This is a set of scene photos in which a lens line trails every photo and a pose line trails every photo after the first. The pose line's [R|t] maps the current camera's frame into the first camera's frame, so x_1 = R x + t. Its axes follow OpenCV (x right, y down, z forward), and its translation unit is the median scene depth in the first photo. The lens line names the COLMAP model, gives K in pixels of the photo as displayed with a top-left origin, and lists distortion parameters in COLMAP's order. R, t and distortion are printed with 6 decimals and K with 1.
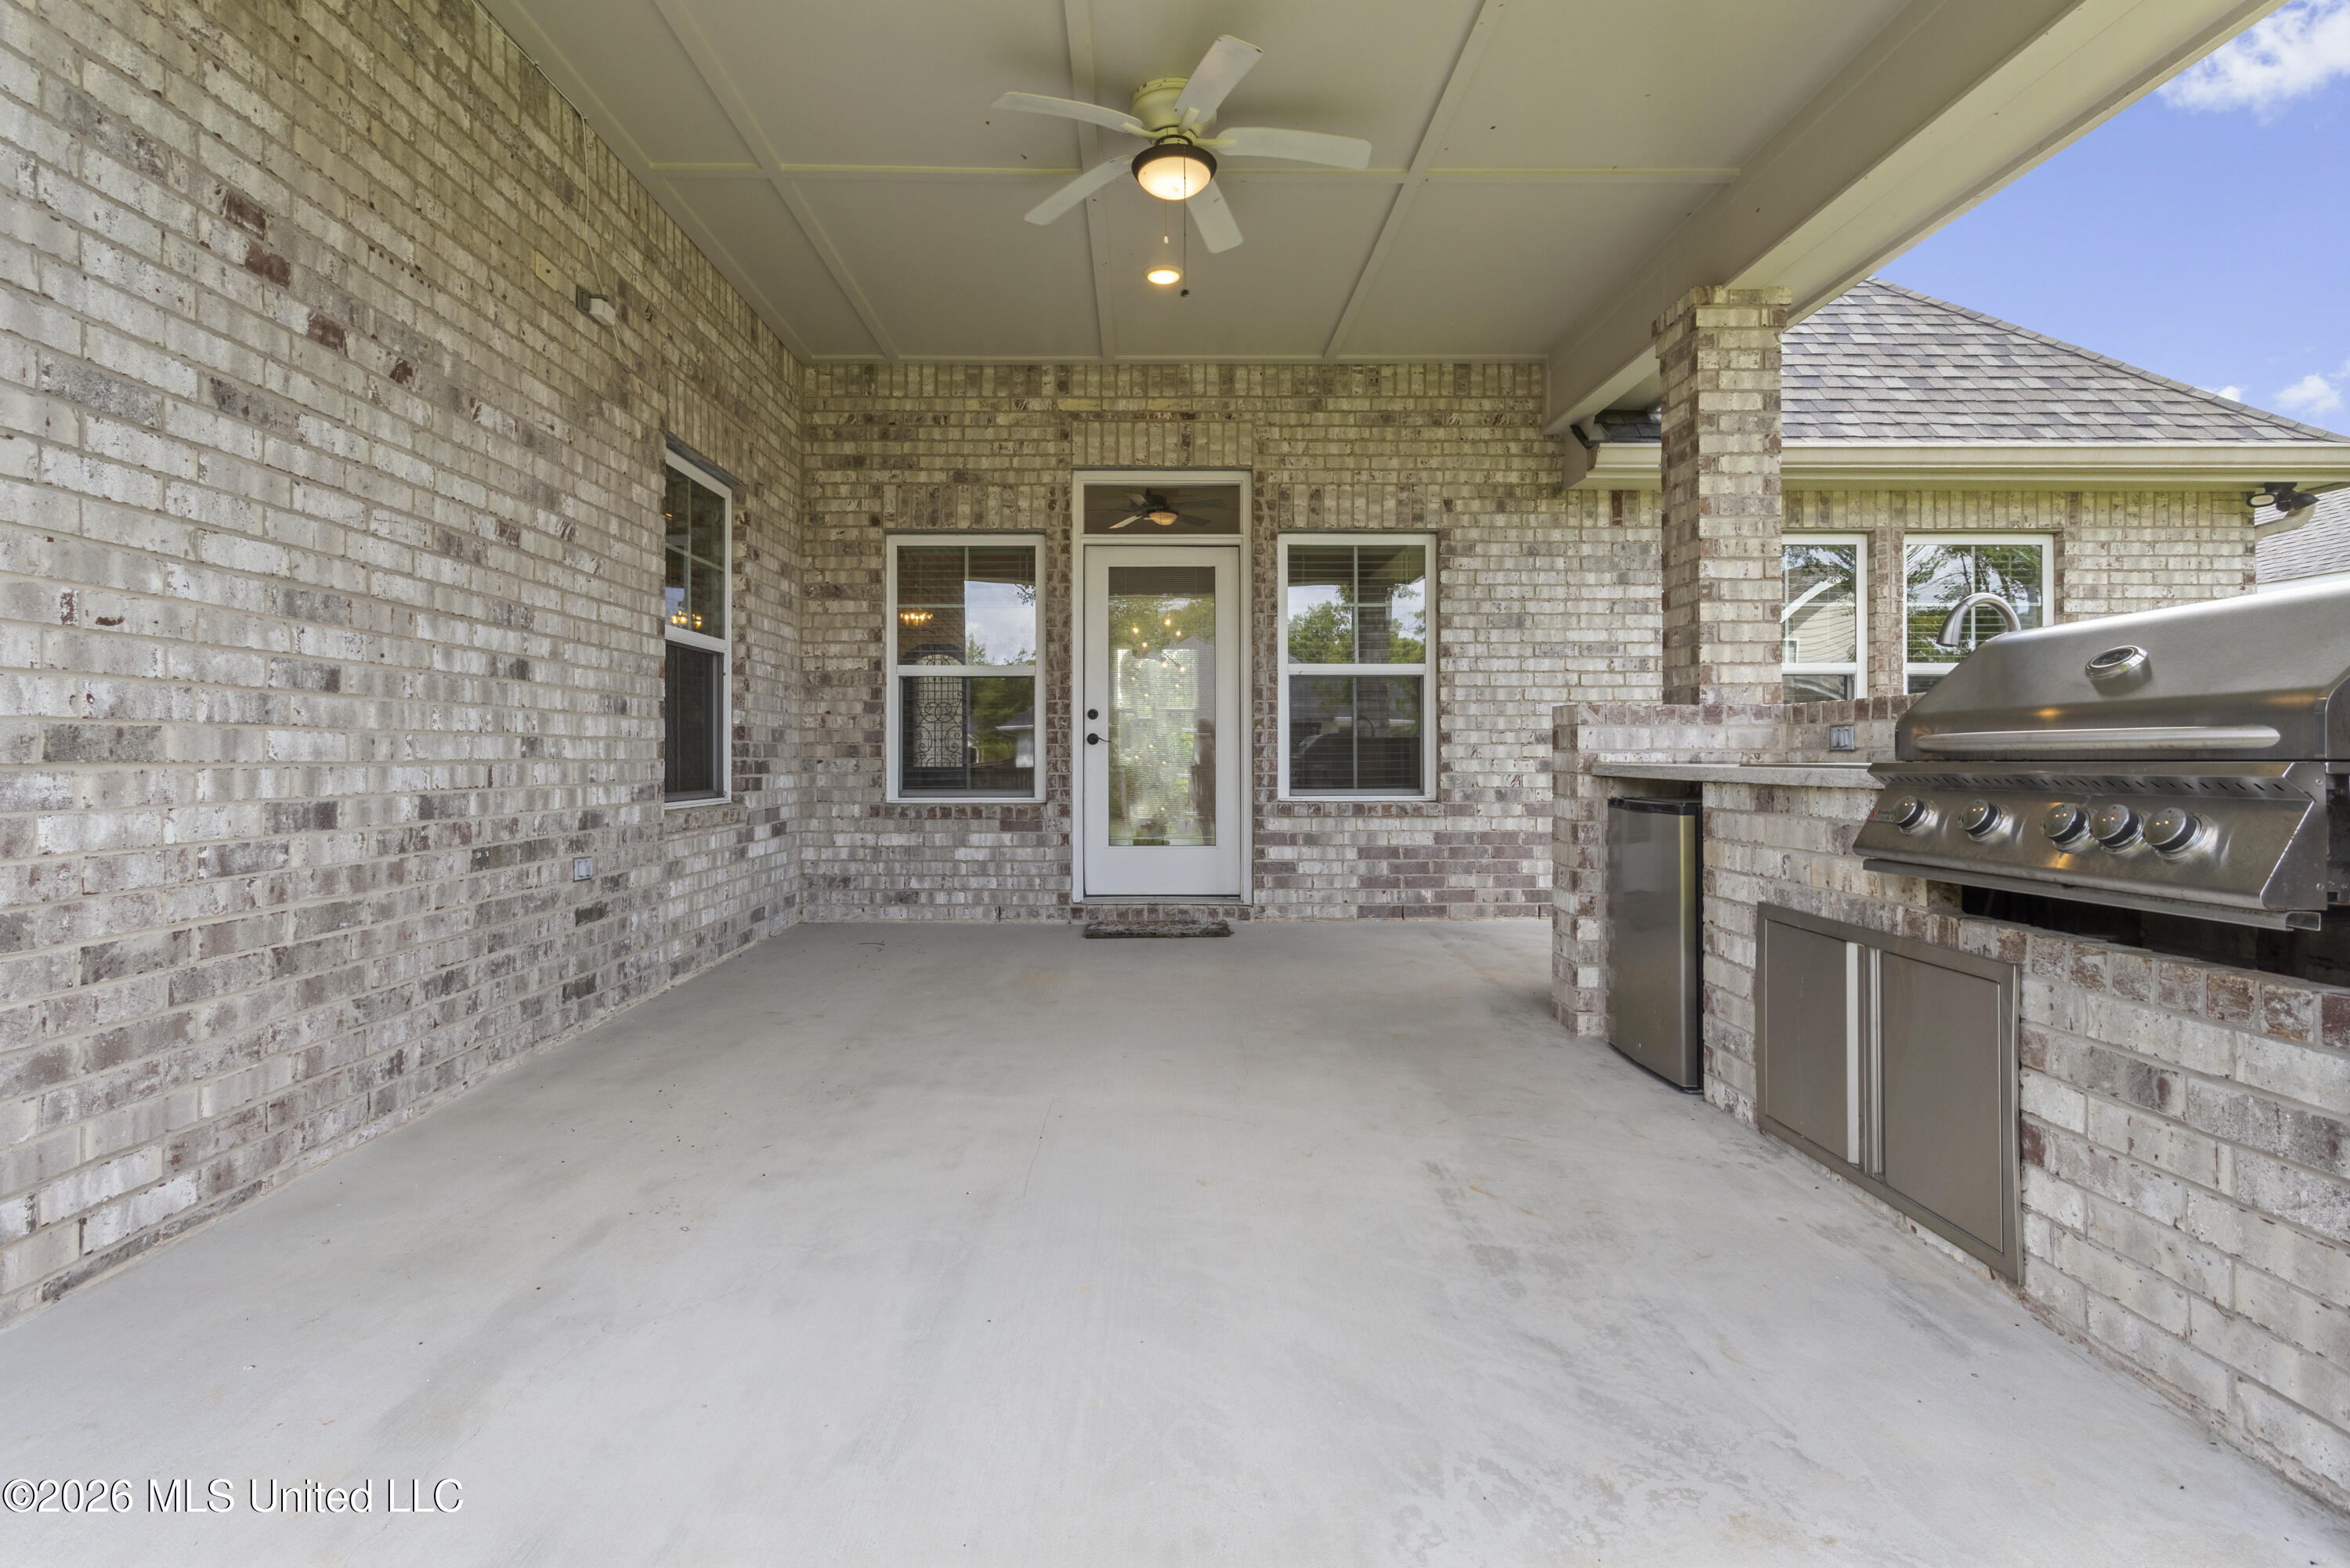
lens RADIAL K [[1112.2, 0, 1149.9], [0, 1112.2, 752.2], [0, 0, 1]] dist [0.001447, 0.001577]
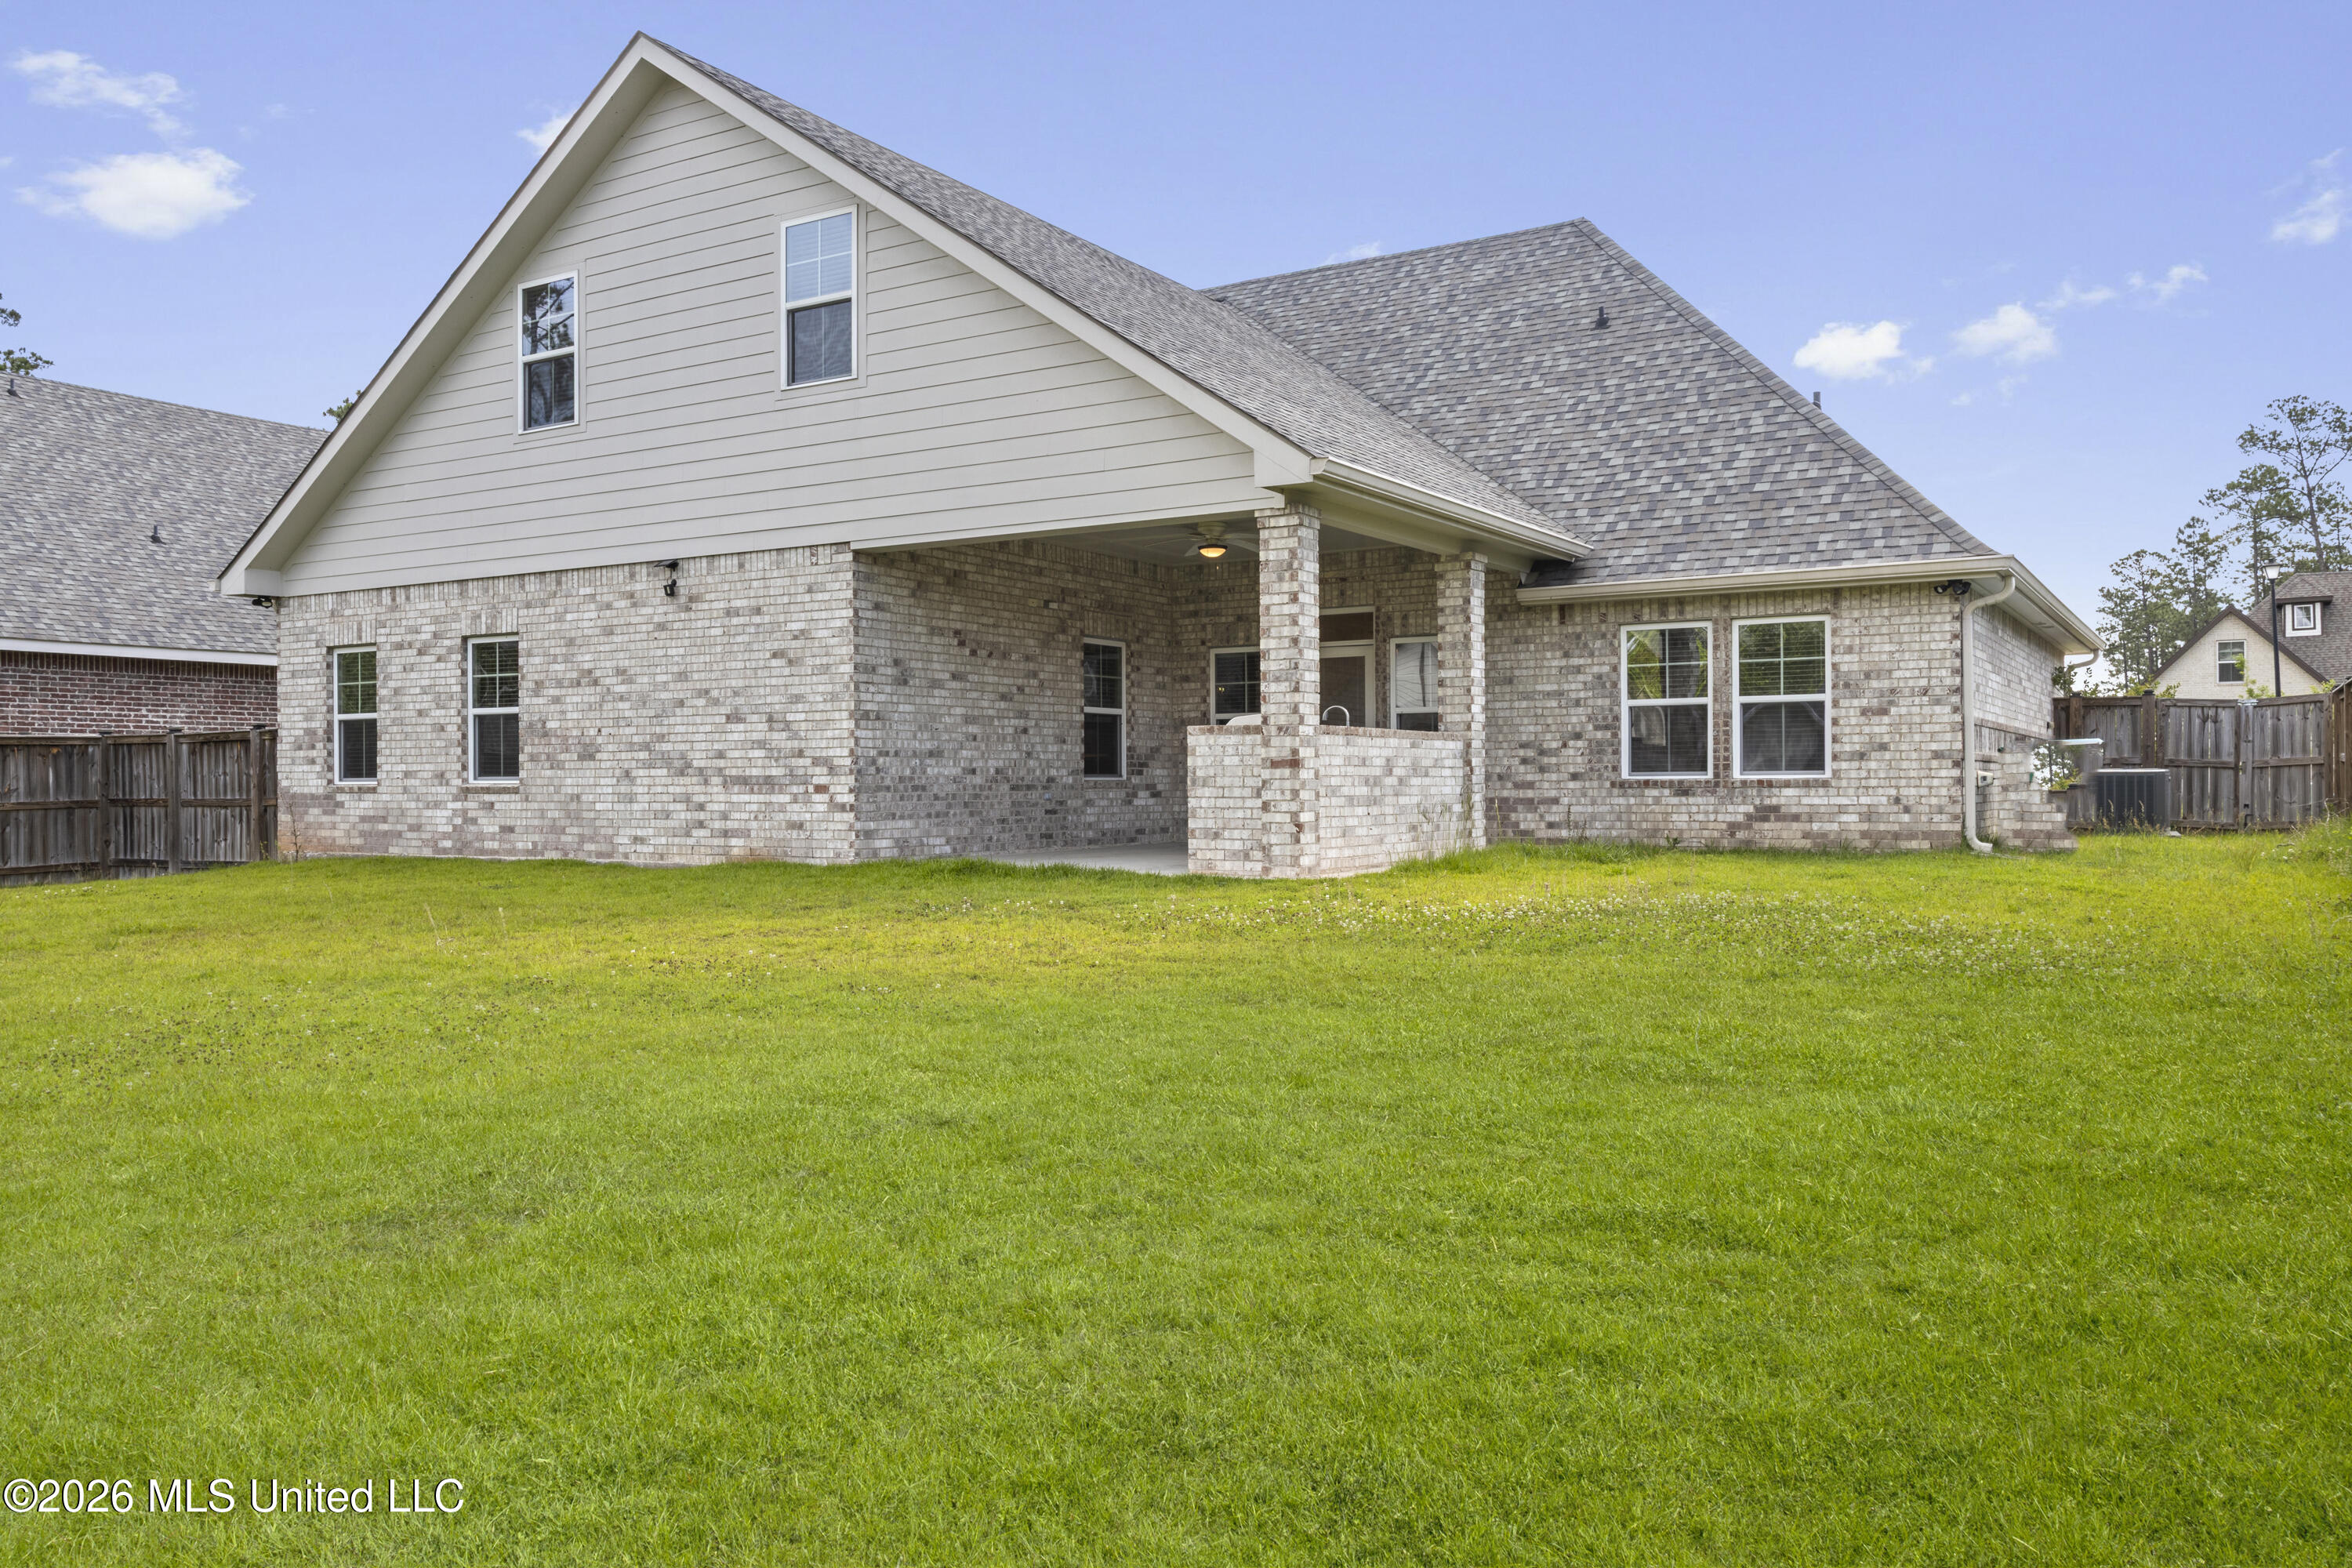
lens RADIAL K [[1737.8, 0, 1173.1], [0, 1737.8, 787.3], [0, 0, 1]] dist [-0.006467, 0.002098]
pose [[0.845603, -0.003615, -0.533799, 1.608390], [0.006993, 0.999966, 0.004306, 0.045767], [0.533766, -0.007374, 0.845600, -1.961208]]
